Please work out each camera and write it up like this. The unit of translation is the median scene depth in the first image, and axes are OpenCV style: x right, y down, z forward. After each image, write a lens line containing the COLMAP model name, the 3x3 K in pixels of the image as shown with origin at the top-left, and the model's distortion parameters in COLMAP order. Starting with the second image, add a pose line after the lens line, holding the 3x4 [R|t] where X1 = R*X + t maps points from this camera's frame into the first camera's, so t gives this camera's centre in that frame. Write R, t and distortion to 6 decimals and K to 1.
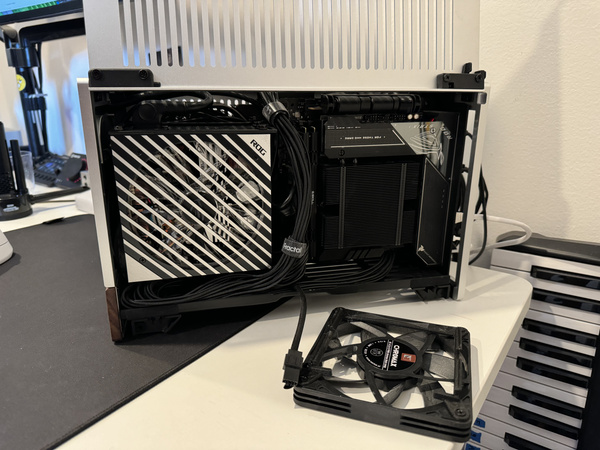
lens RADIAL K [[440.7, 0, 288.5], [0, 440.7, 225.3], [0, 0, 1]] dist [-0.001211, -0.046640]
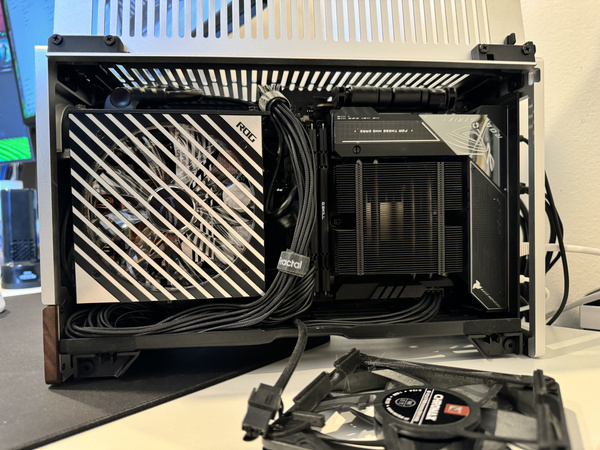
lens RADIAL K [[440.7, 0, 288.5], [0, 440.7, 225.3], [0, 0, 1]] dist [-0.001211, -0.046640]
pose [[0.990605, -0.013714, -0.136066, 0.110475], [-0.023911, 0.962264, -0.271066, 0.195928], [0.134649, 0.271772, 0.952895, 0.276464]]
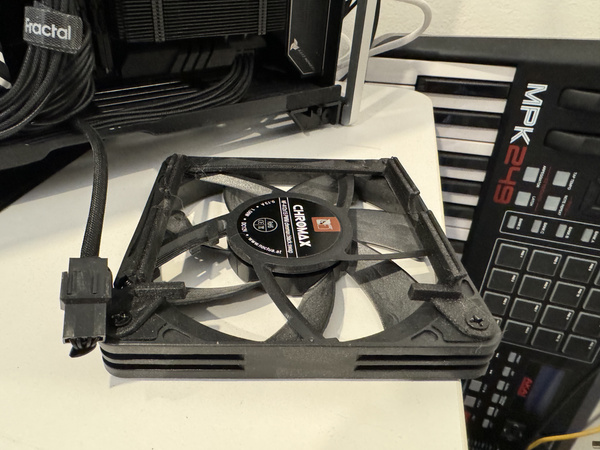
lens RADIAL K [[432.8, 0, 273.3], [0, 432.8, 225.3], [0, 0, 1]] dist [0.004050, -0.001481]
pose [[0.927415, -0.179986, 0.327883, 0.040744], [0.074342, 0.947821, 0.310014, 0.120963], [-0.366572, -0.263136, 0.892404, 0.494076]]
